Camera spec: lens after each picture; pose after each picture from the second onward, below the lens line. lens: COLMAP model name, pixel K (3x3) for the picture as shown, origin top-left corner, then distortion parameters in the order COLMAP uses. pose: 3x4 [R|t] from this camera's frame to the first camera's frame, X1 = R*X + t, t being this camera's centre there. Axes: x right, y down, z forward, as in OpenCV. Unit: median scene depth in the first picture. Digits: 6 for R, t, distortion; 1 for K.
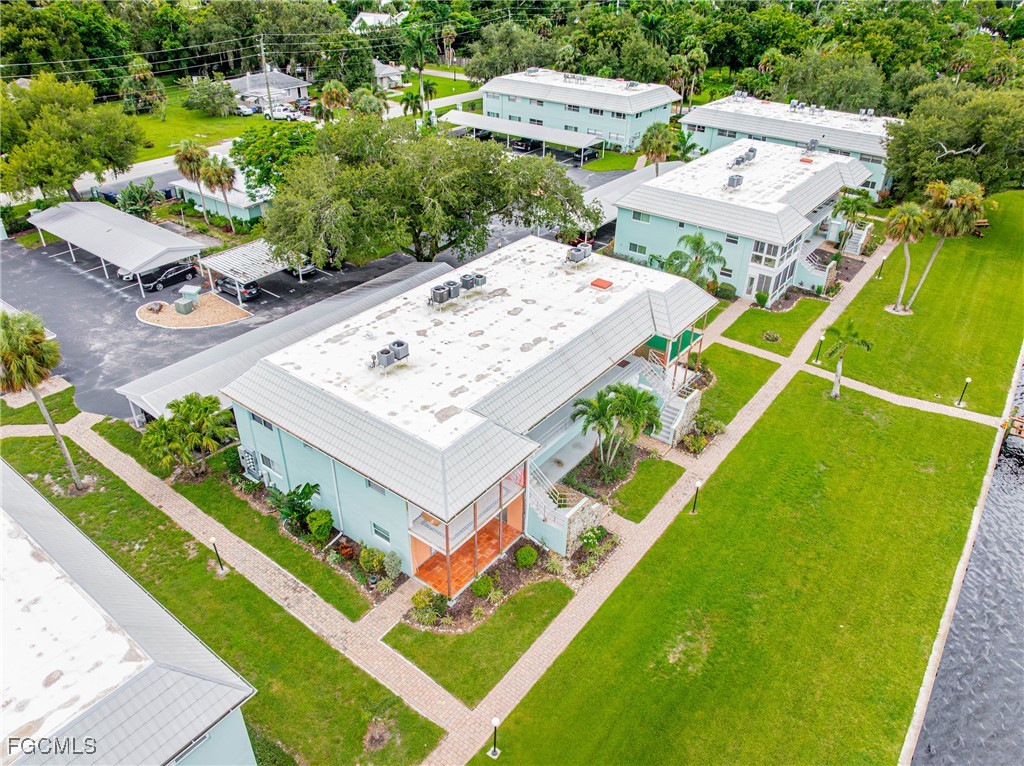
lens RADIAL K [[720.3, 0, 514.6], [0, 720.3, 384.3], [0, 0, 1]] dist [-0.035192, -0.003225]
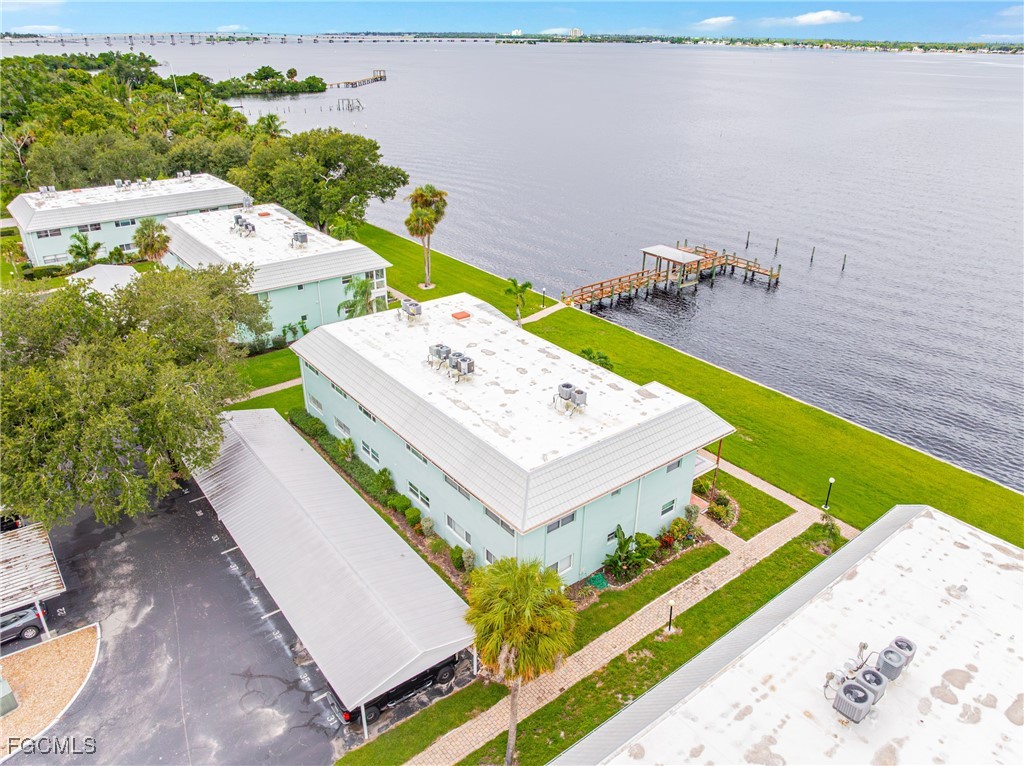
lens RADIAL K [[720.3, 0, 514.6], [0, 720.3, 384.3], [0, 0, 1]] dist [-0.035192, -0.003225]
pose [[0.260285, -0.442607, 0.858108, -1.066950], [0.506516, 0.819224, 0.268912, -0.373864], [-0.822006, 0.364651, 0.437420, 0.538156]]
